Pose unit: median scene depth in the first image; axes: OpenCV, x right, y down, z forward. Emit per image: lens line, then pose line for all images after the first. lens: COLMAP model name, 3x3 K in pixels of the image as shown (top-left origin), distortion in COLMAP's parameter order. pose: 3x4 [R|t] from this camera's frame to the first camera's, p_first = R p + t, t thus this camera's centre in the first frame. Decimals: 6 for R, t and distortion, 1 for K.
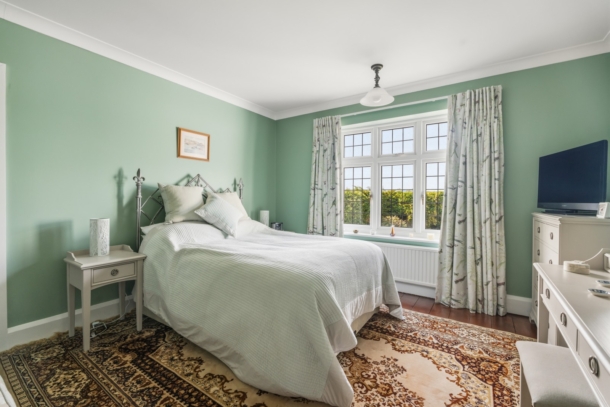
lens RADIAL K [[266.5, 0, 305.3], [0, 266.5, 202.3], [0, 0, 1]] dist [-0.001261, -0.000137]
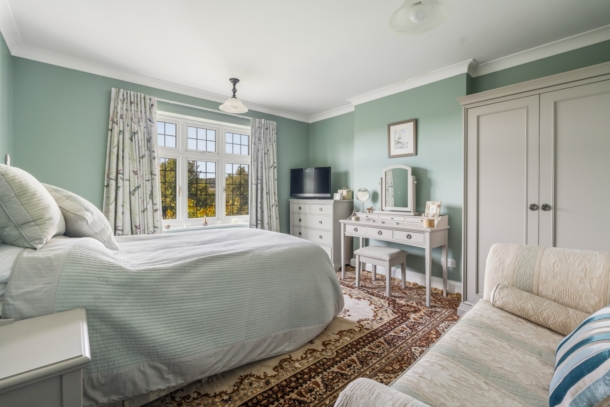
lens RADIAL K [[270.9, 0, 305.4], [0, 270.9, 194.4], [0, 0, 1]] dist [-0.000436, -0.000024]
pose [[0.255925, -0.013958, 0.966596, -0.675633], [0.016203, 0.999817, 0.010147, -0.007315], [-0.966561, 0.013065, 0.256105, 0.322241]]
